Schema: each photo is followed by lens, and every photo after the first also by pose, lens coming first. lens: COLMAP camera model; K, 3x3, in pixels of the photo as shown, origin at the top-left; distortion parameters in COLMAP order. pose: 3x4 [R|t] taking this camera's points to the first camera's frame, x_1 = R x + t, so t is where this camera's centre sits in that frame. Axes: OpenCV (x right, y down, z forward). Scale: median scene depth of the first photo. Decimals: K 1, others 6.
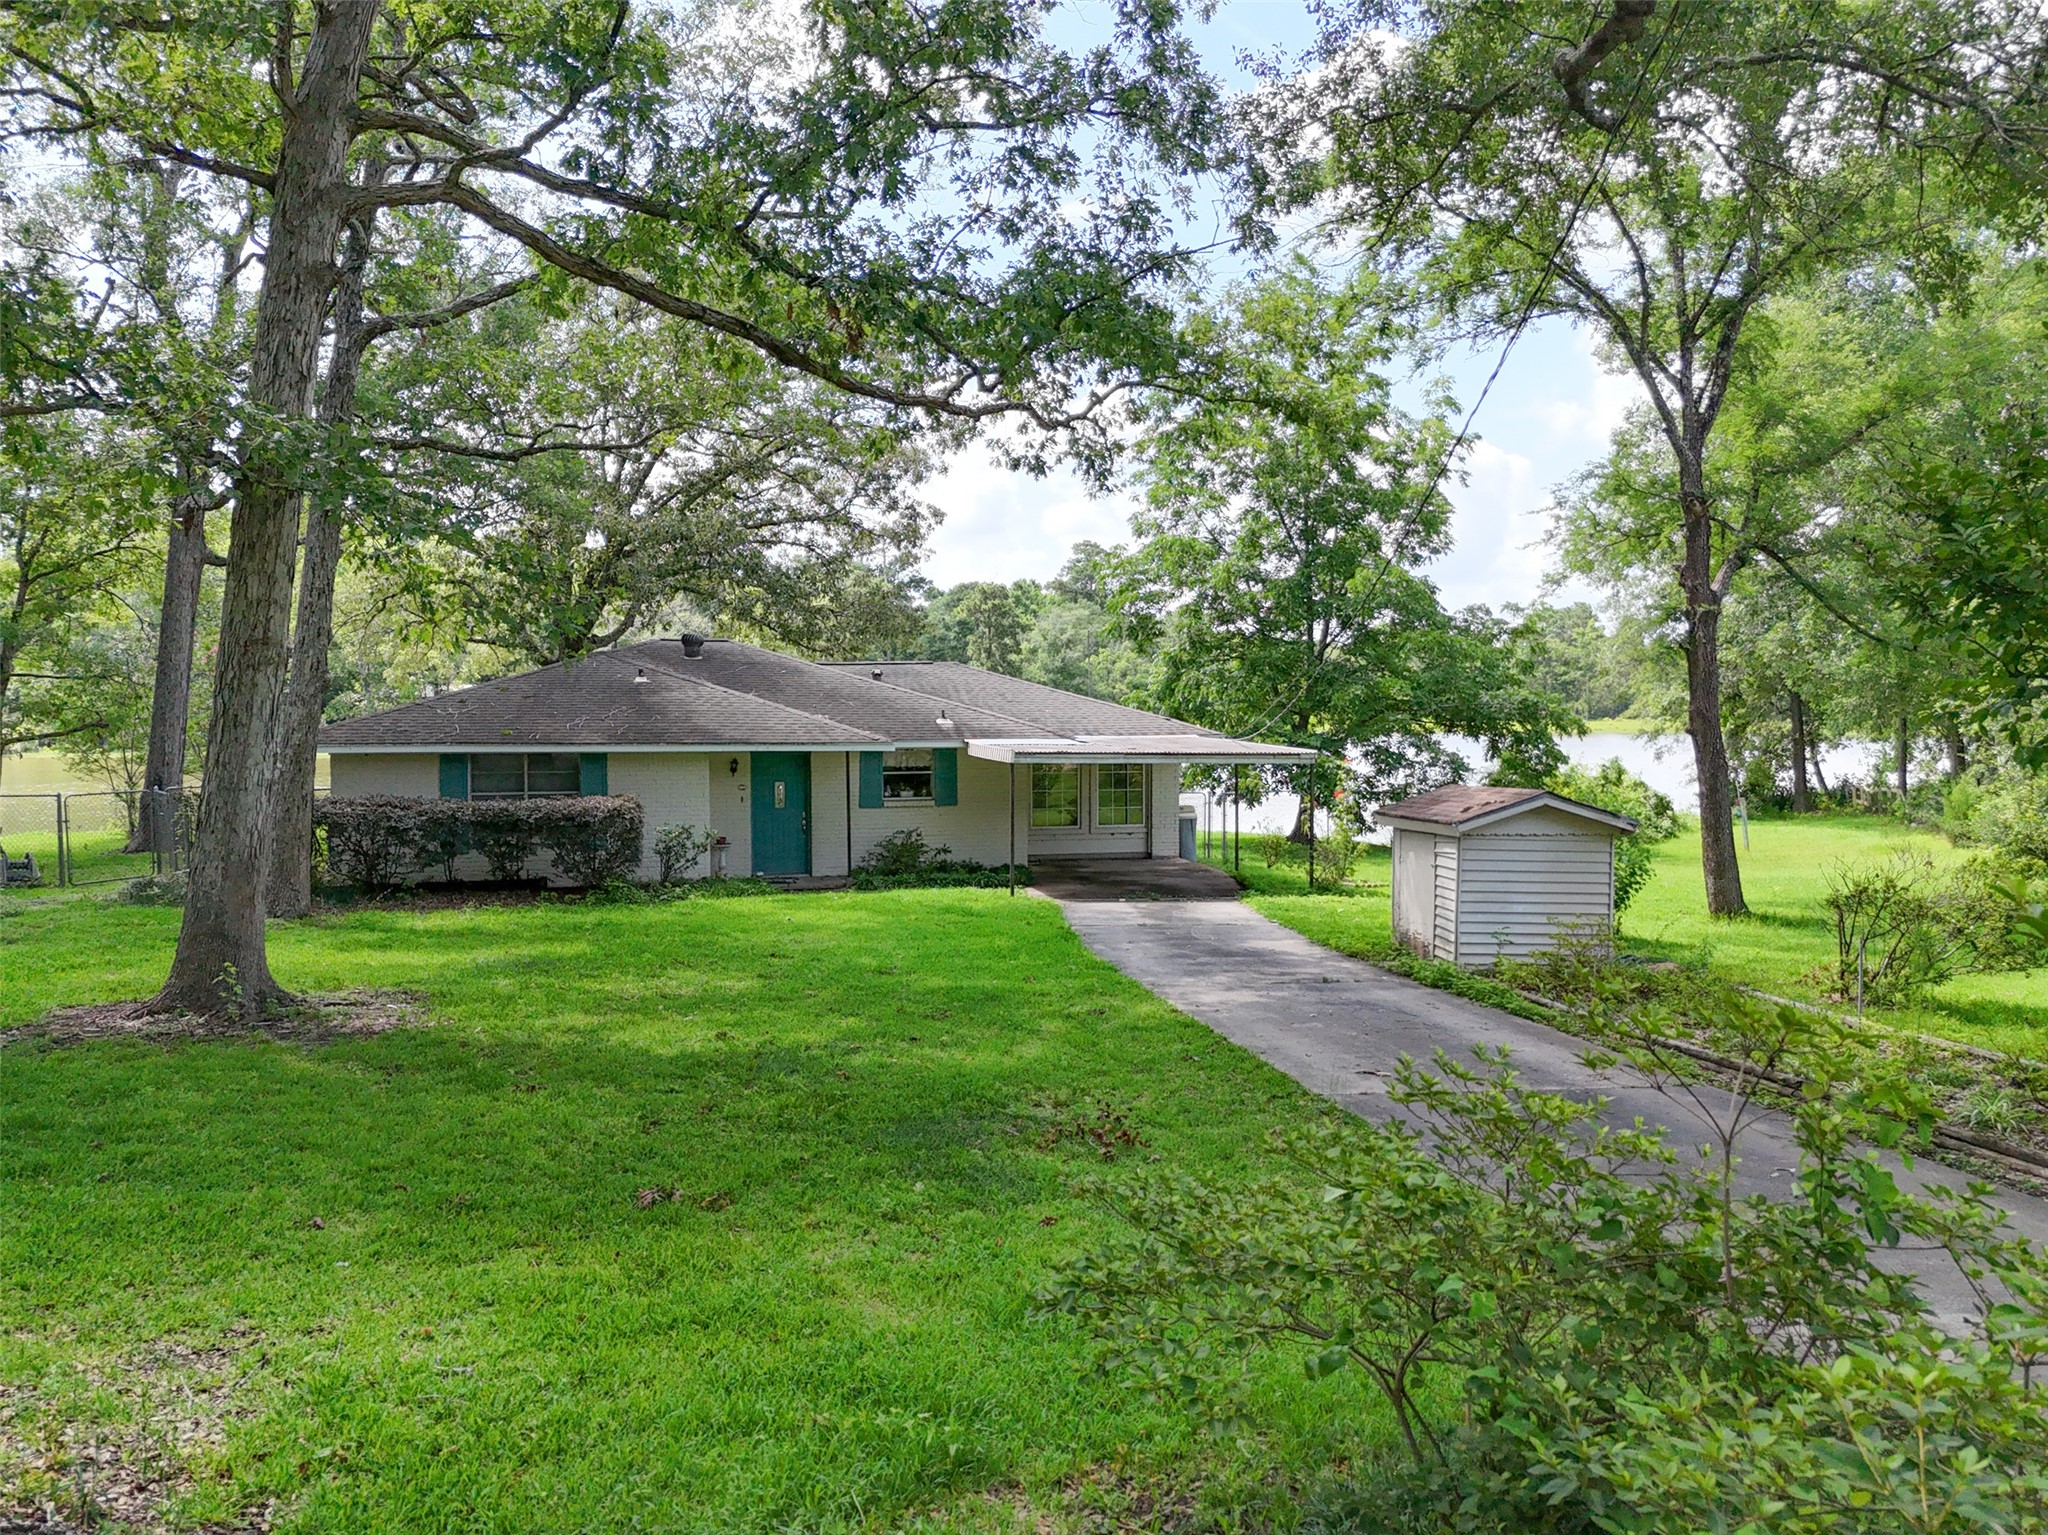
lens RADIAL K [[1495.2, 0, 1024.0], [0, 1495.2, 767.5], [0, 0, 1]] dist [0.076193, -0.001624]
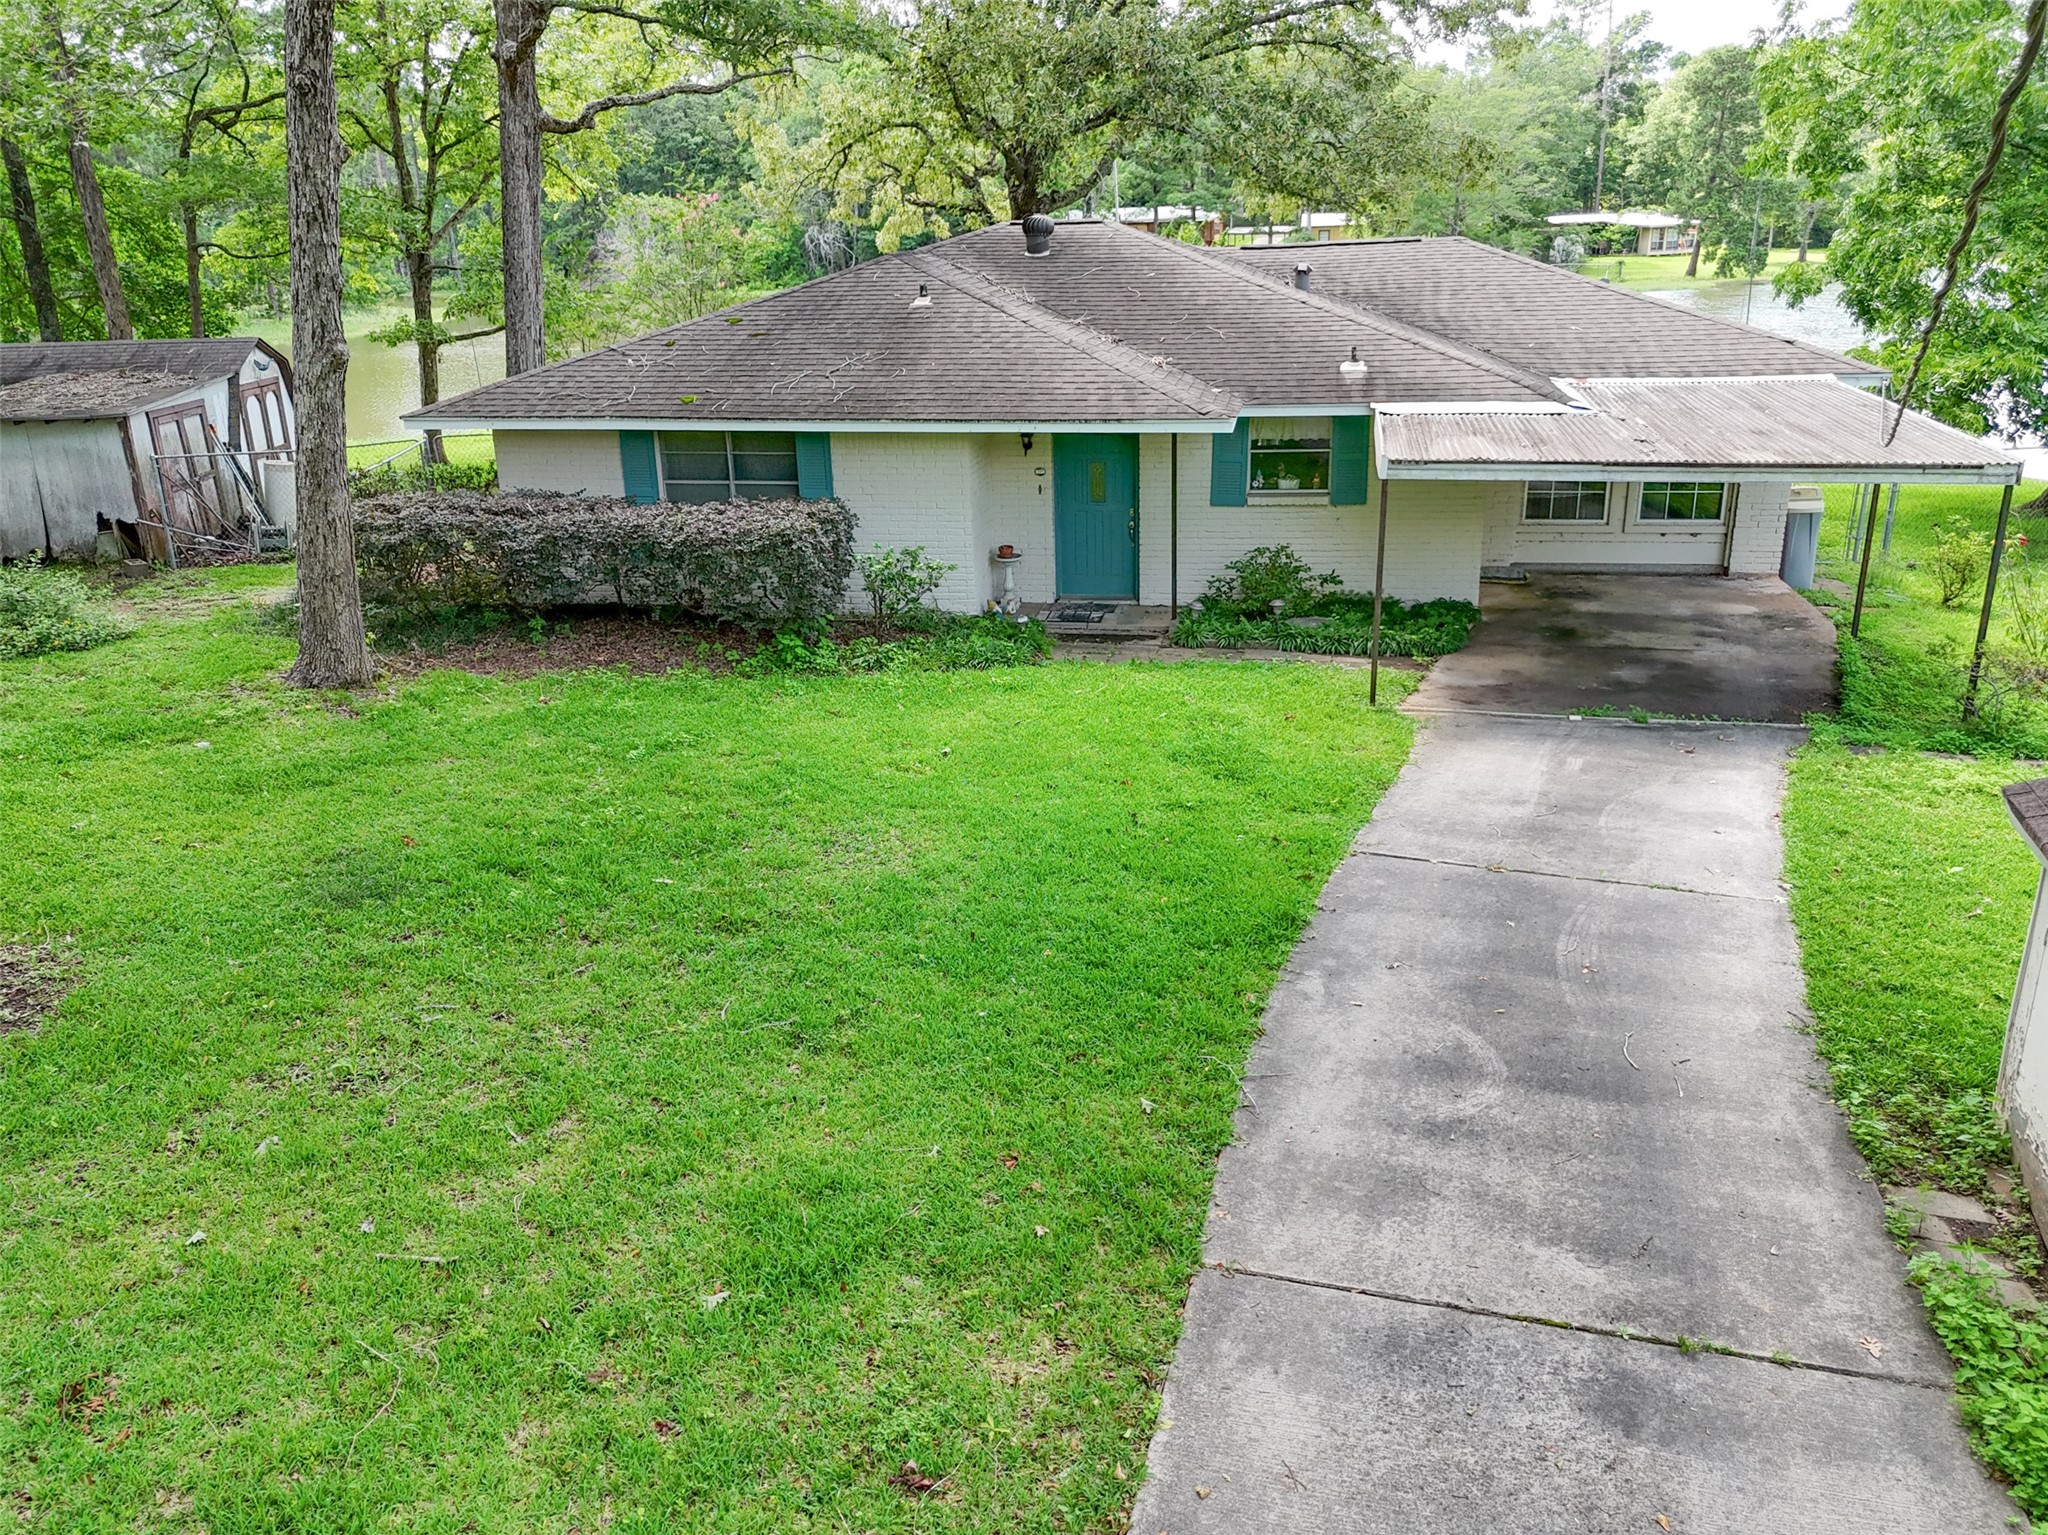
lens RADIAL K [[1495.2, 0, 1024.0], [0, 1495.2, 767.5], [0, 0, 1]] dist [0.076193, -0.001624]
pose [[0.903715, 0.121023, -0.410673, 0.090179], [0.008526, 0.953938, 0.299882, -0.054914], [0.428049, -0.274509, 0.861057, 0.309533]]
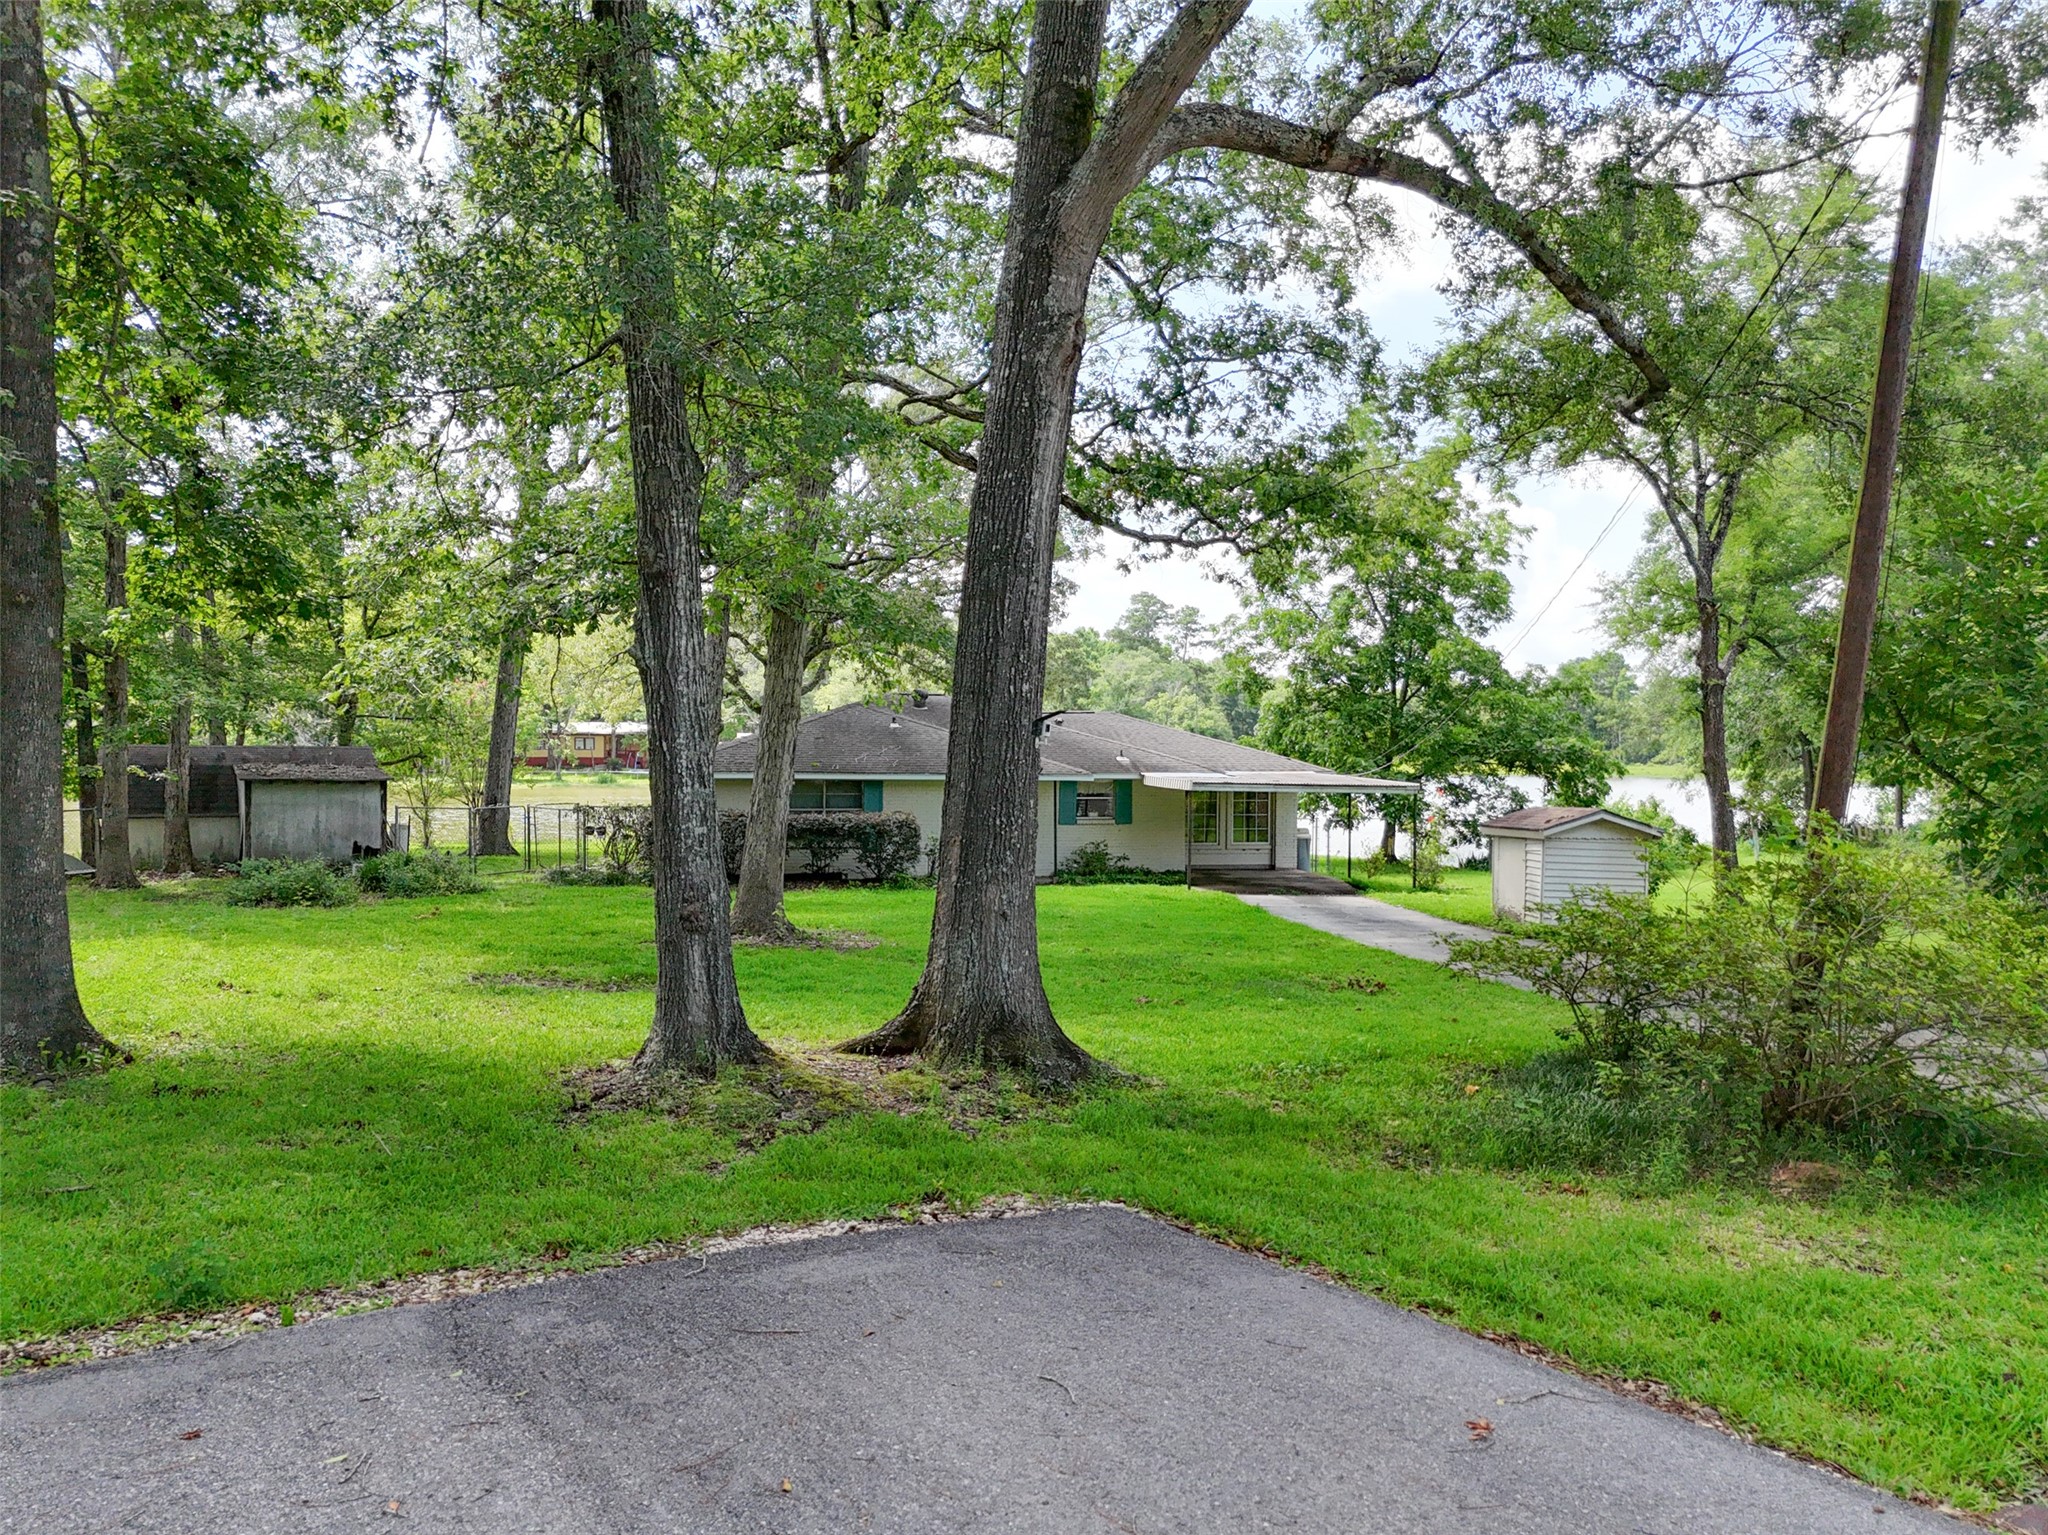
lens RADIAL K [[1430.3, 0, 1024.0], [0, 1430.3, 767.5], [0, 0, 1]] dist [0.055103, -0.000196]
pose [[0.999371, 0.009568, -0.034159, -0.085260], [-0.010443, 0.999619, -0.025534, 0.008260], [0.033901, 0.025875, 0.999090, -0.213640]]
